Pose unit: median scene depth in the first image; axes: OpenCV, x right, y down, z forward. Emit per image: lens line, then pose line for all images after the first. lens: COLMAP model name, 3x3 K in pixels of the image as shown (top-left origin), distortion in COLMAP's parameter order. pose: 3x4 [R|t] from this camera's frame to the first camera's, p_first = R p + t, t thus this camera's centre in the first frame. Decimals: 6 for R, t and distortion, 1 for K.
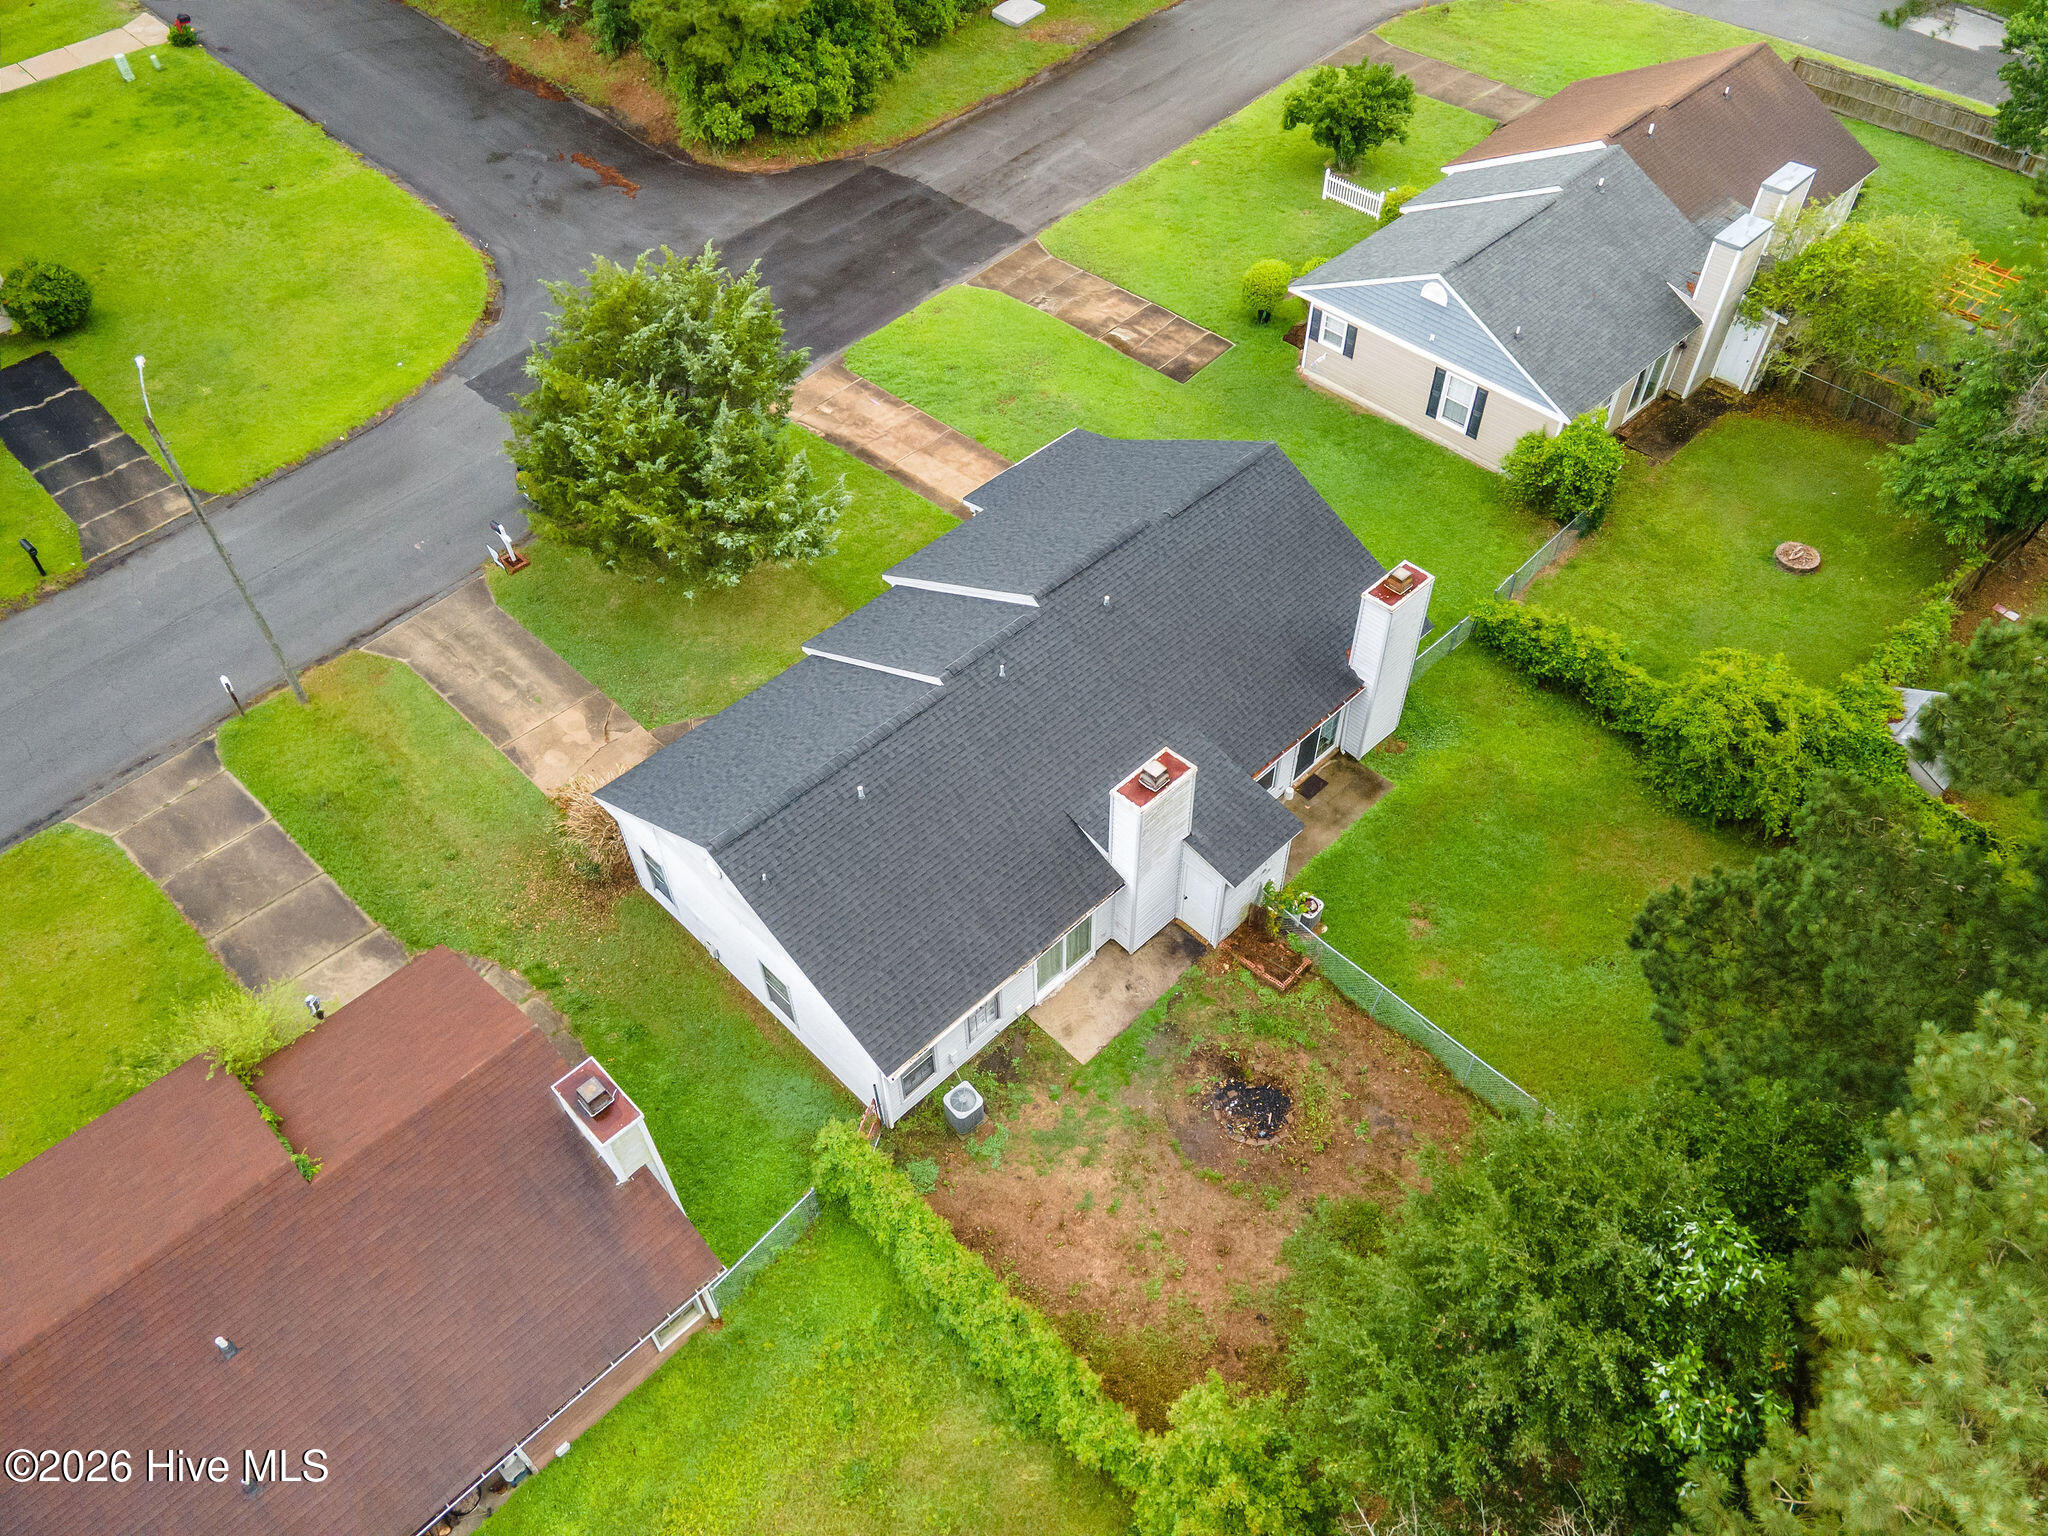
lens RADIAL K [[1491.1, 0, 1027.5], [0, 1491.1, 774.4], [0, 0, 1]] dist [0.039654, 0.007331]
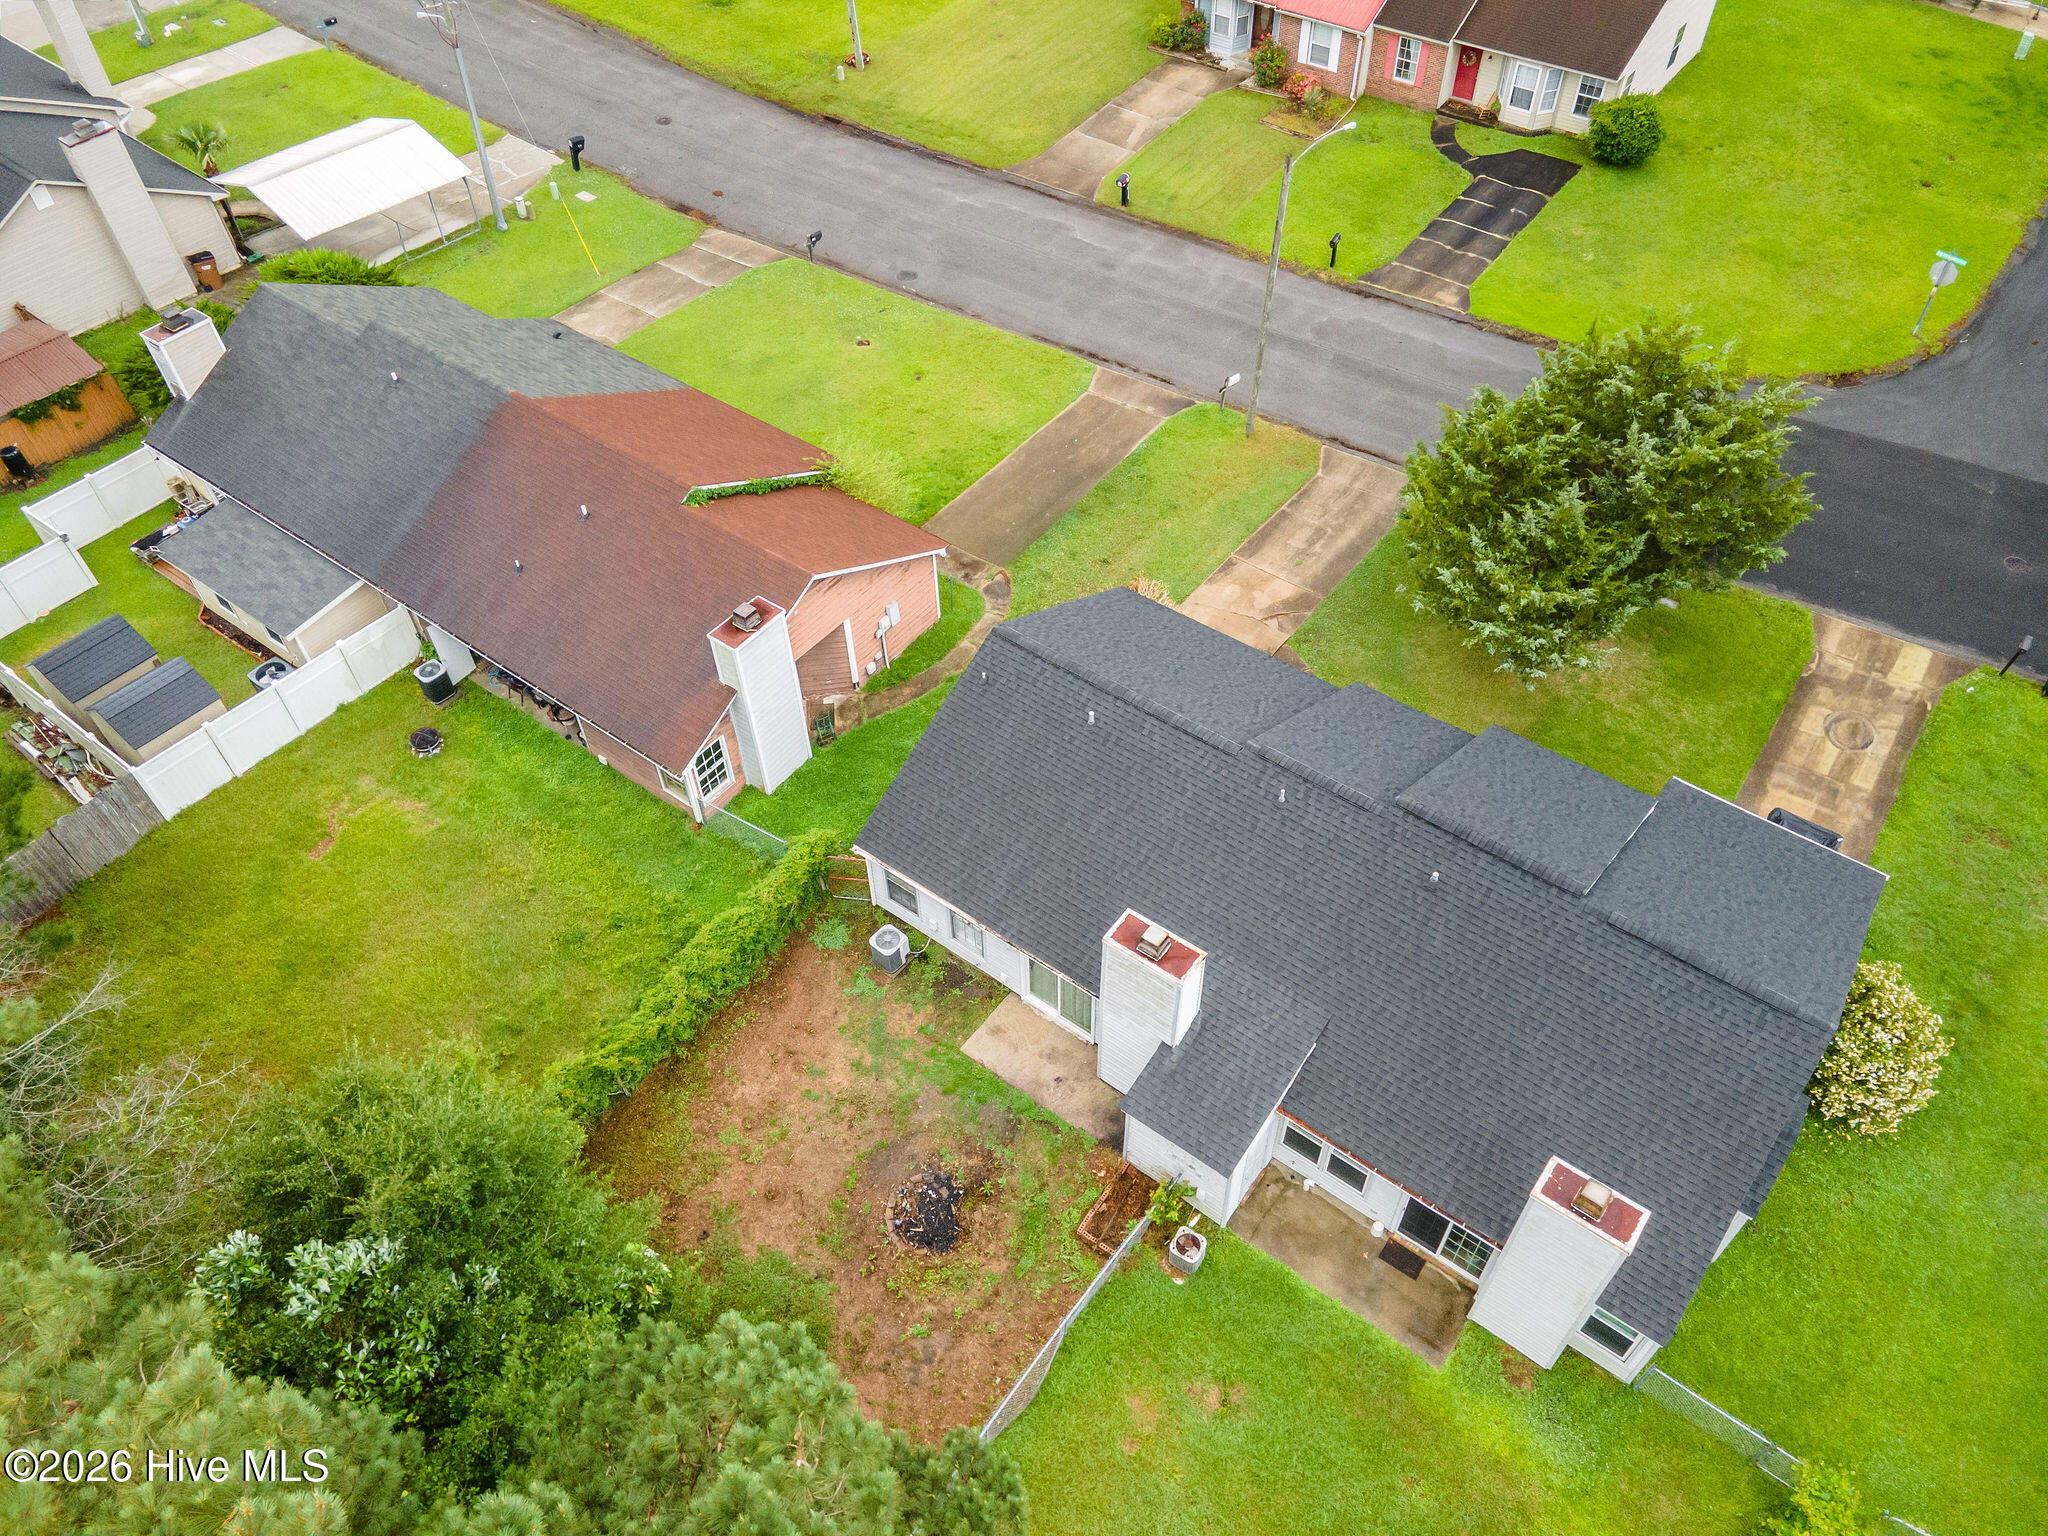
lens RADIAL K [[1489.8, 0, 1033.1], [0, 1489.8, 773.3], [0, 0, 1]] dist [0.034550, 0.008248]
pose [[0.151612, 0.753402, -0.639844, 0.443071], [-0.733741, 0.519520, 0.437862, -0.303292], [0.662298, 0.403094, 0.631567, 0.273458]]
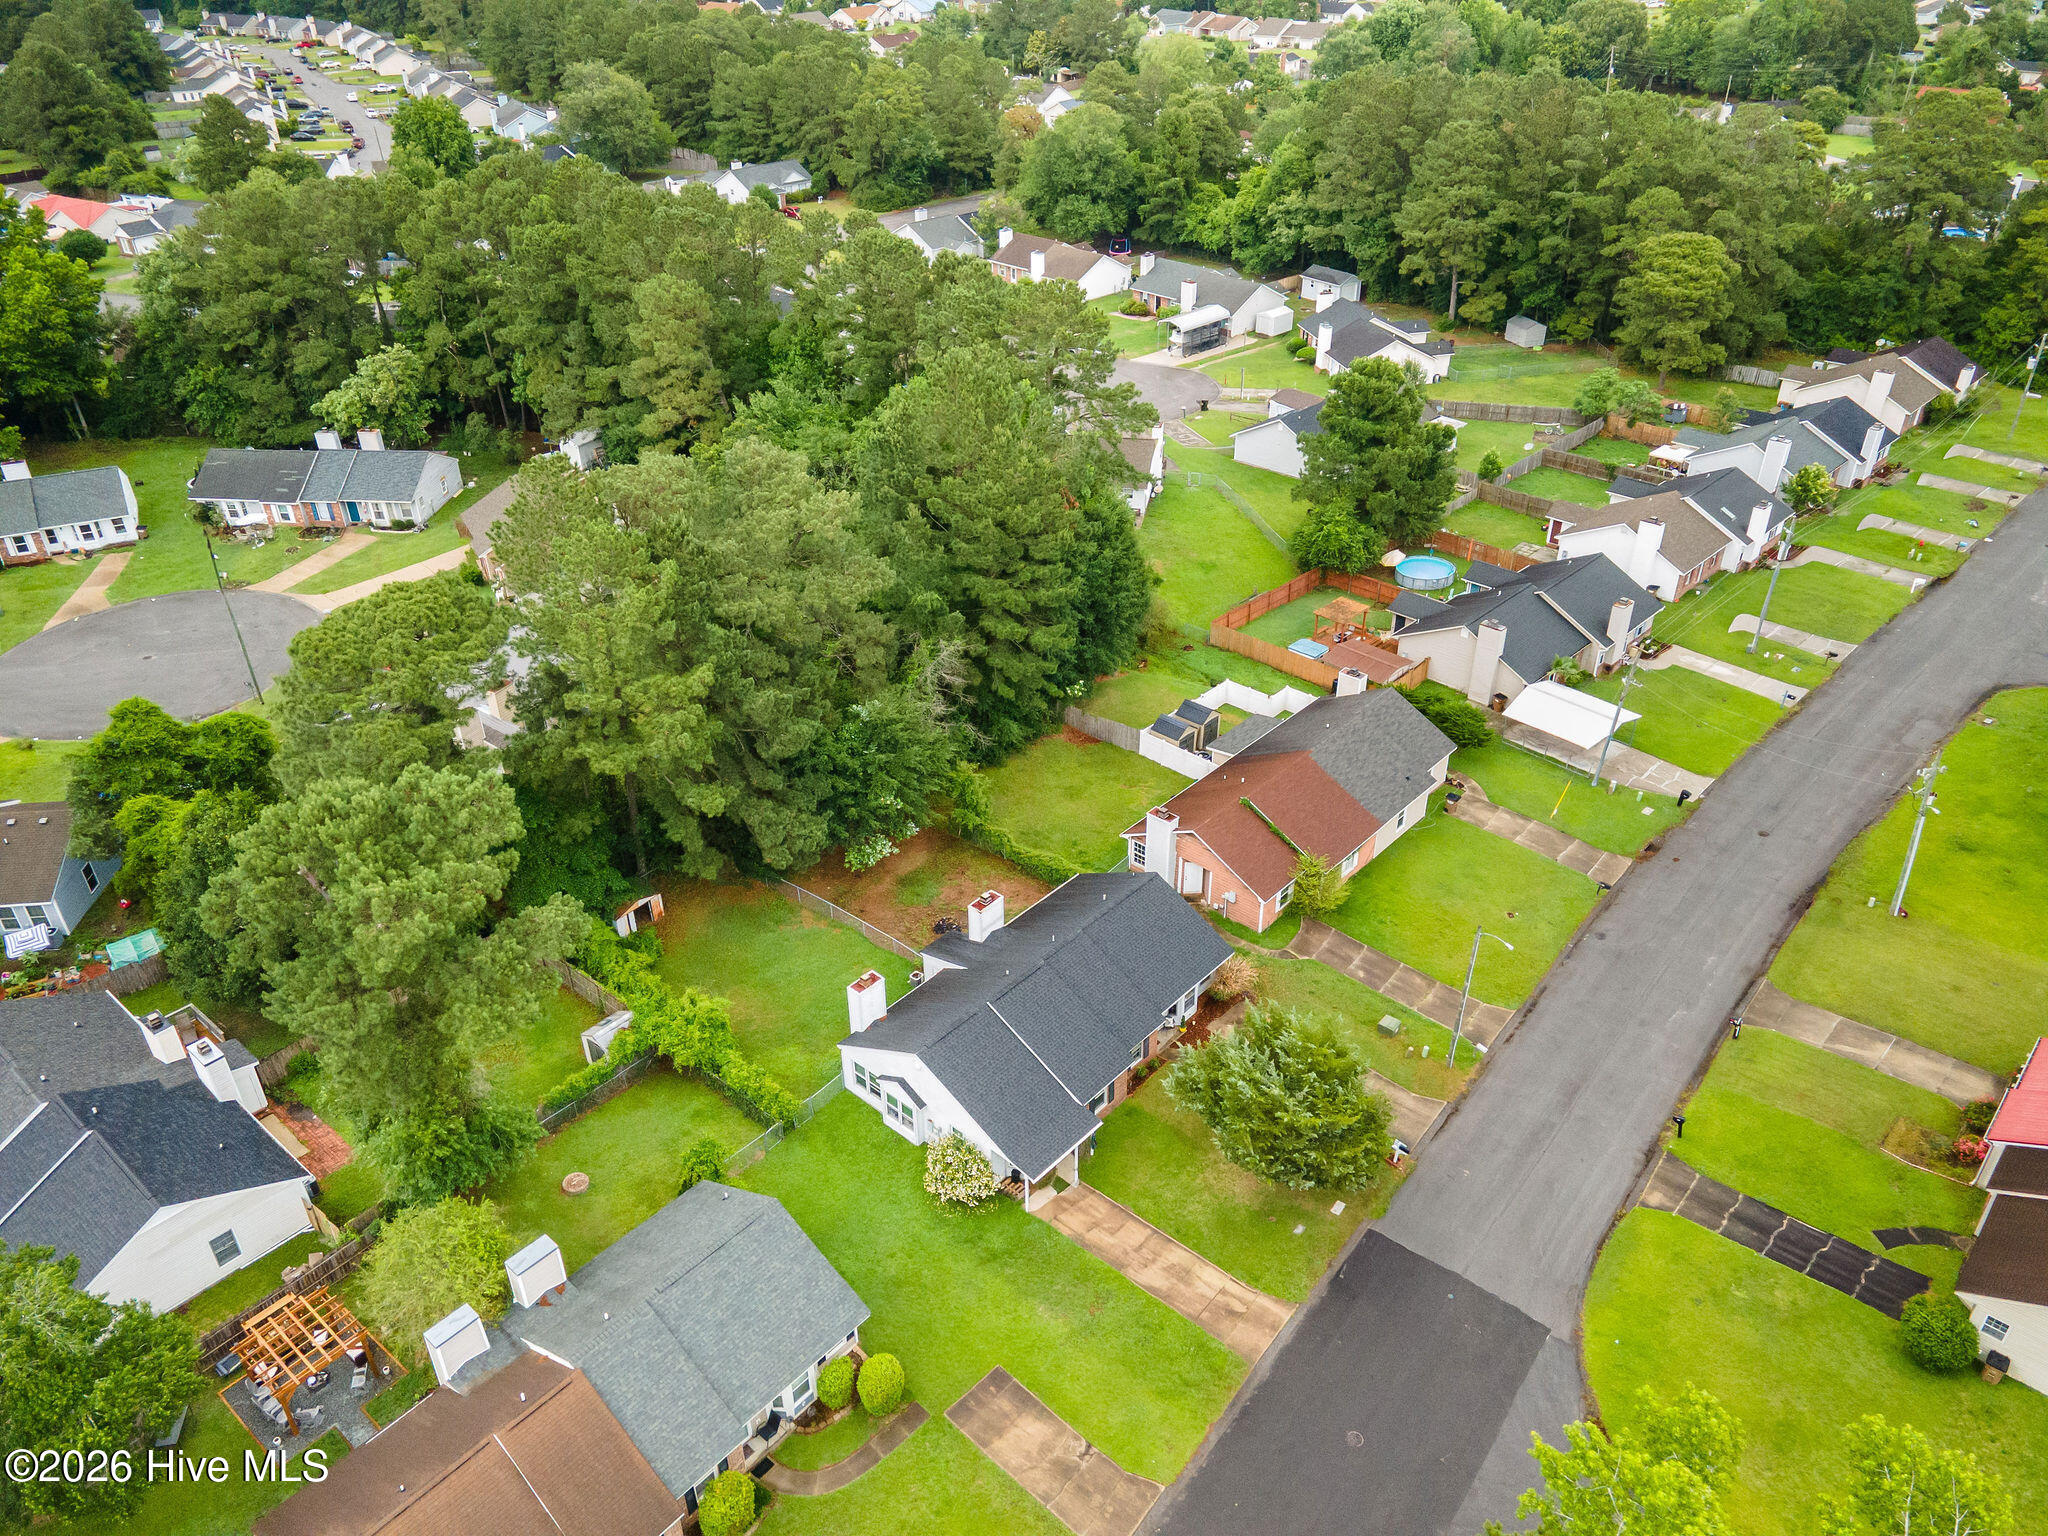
lens RADIAL K [[1496.9, 0, 1033.3], [0, 1496.9, 779.0], [0, 0, 1]] dist [0.004517, 0.093152]
pose [[-0.996871, 0.061040, -0.050225, 0.091863], [-0.040346, 0.153488, 0.987327, -1.931525], [0.067976, 0.986263, -0.150545, 0.923623]]
